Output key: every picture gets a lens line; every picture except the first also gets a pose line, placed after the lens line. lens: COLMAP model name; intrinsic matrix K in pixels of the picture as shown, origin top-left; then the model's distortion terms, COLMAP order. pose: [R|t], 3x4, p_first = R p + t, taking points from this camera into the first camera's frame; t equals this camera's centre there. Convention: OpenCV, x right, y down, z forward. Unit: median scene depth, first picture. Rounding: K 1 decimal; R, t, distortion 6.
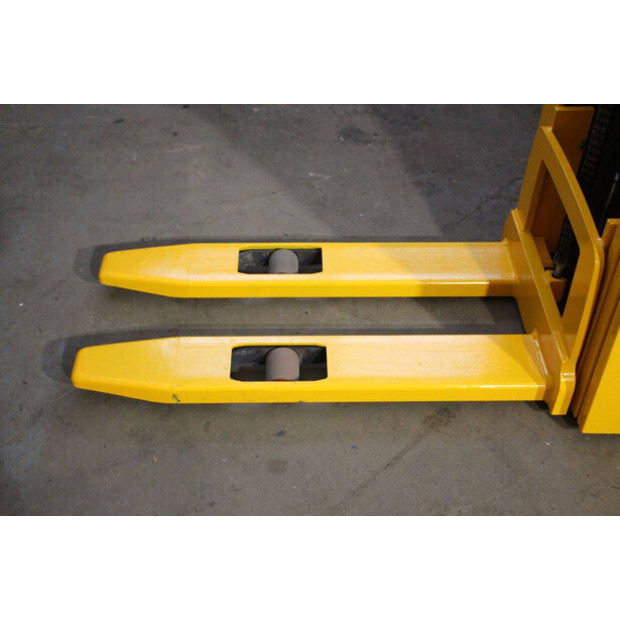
lens RADIAL K [[827.2, 0, 310.2], [0, 827.2, 307.5], [0, 0, 1]] dist [0.009831, 0.000000]
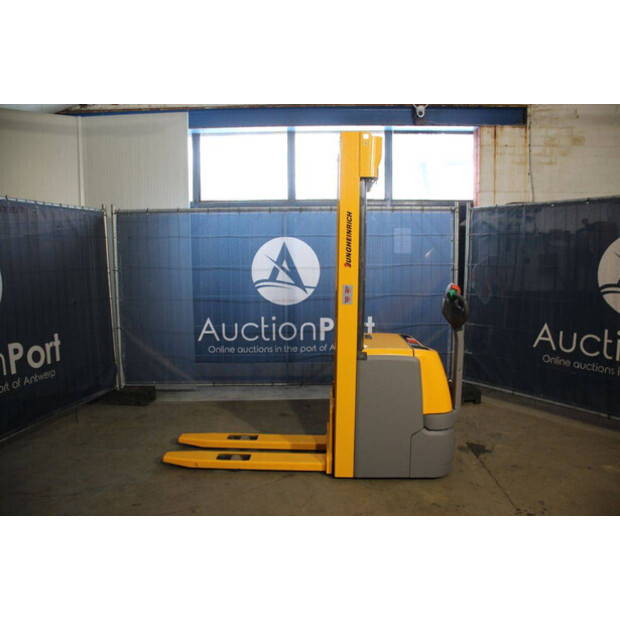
lens RADIAL K [[504.8, 0, 312.2], [0, 504.8, 307.4], [0, 0, 1]] dist [-0.165795, 0.124275]
pose [[0.998928, 0.000917, -0.046290, 0.282711], [-0.028207, 0.804893, -0.592749, 0.595515], [0.036715, 0.593419, 0.804056, -0.612775]]
